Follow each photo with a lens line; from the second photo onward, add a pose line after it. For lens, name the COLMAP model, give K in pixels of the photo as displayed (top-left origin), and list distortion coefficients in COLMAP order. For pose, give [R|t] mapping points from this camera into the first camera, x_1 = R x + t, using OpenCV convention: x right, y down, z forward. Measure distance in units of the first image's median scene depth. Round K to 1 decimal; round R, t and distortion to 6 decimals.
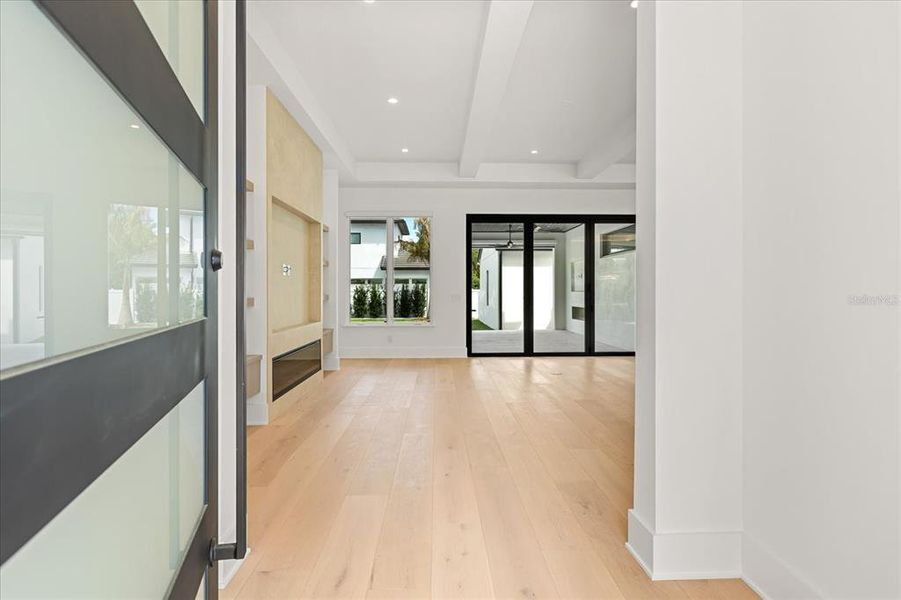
lens RADIAL K [[519.2, 0, 452.8], [0, 519.2, 295.8], [0, 0, 1]] dist [0.002488, 0.004164]
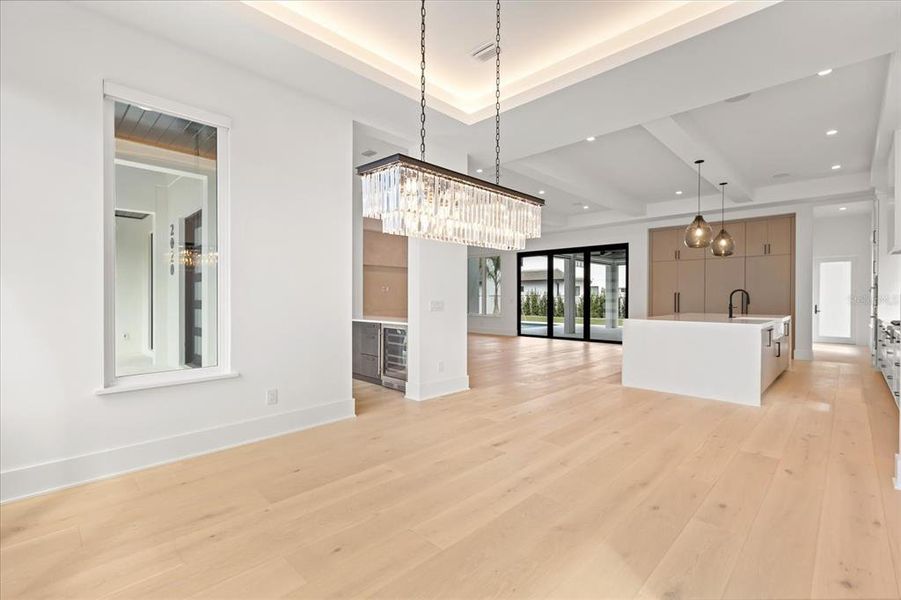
lens RADIAL K [[412.0, 0, 449.1], [0, 412.0, 301.3], [0, 0, 1]] dist [0.005637, 0.001314]
pose [[0.694461, 0.009349, -0.719469, 0.849715], [-0.010307, 0.999942, 0.003044, 0.001453], [0.719456, 0.005302, 0.694517, -0.109747]]
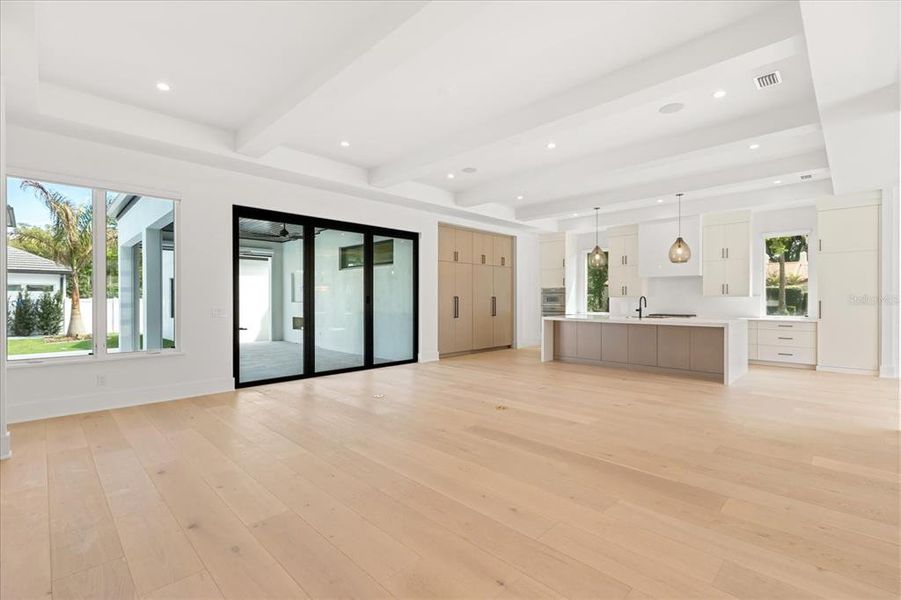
lens RADIAL K [[412.0, 0, 456.9], [0, 412.0, 300.0], [0, 0, 1]] dist [0.005637, 0.001314]
pose [[0.709433, -0.001438, 0.704771, -0.170201], [0.005696, 0.999977, -0.003694, -0.011481], [-0.704750, 0.006635, 0.709425, 0.327956]]
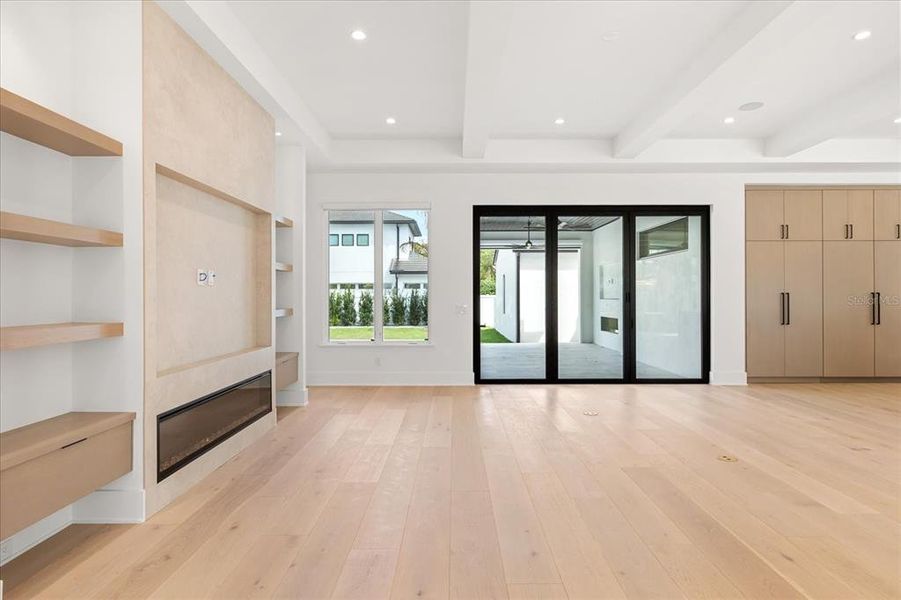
lens RADIAL K [[519.2, 0, 458.3], [0, 519.2, 296.6], [0, 0, 1]] dist [0.002488, 0.004164]
pose [[0.999622, -0.000520, -0.027503, 0.024971], [0.000402, 0.999991, -0.004306, -0.013730], [0.027505, 0.004293, 0.999612, 0.200029]]
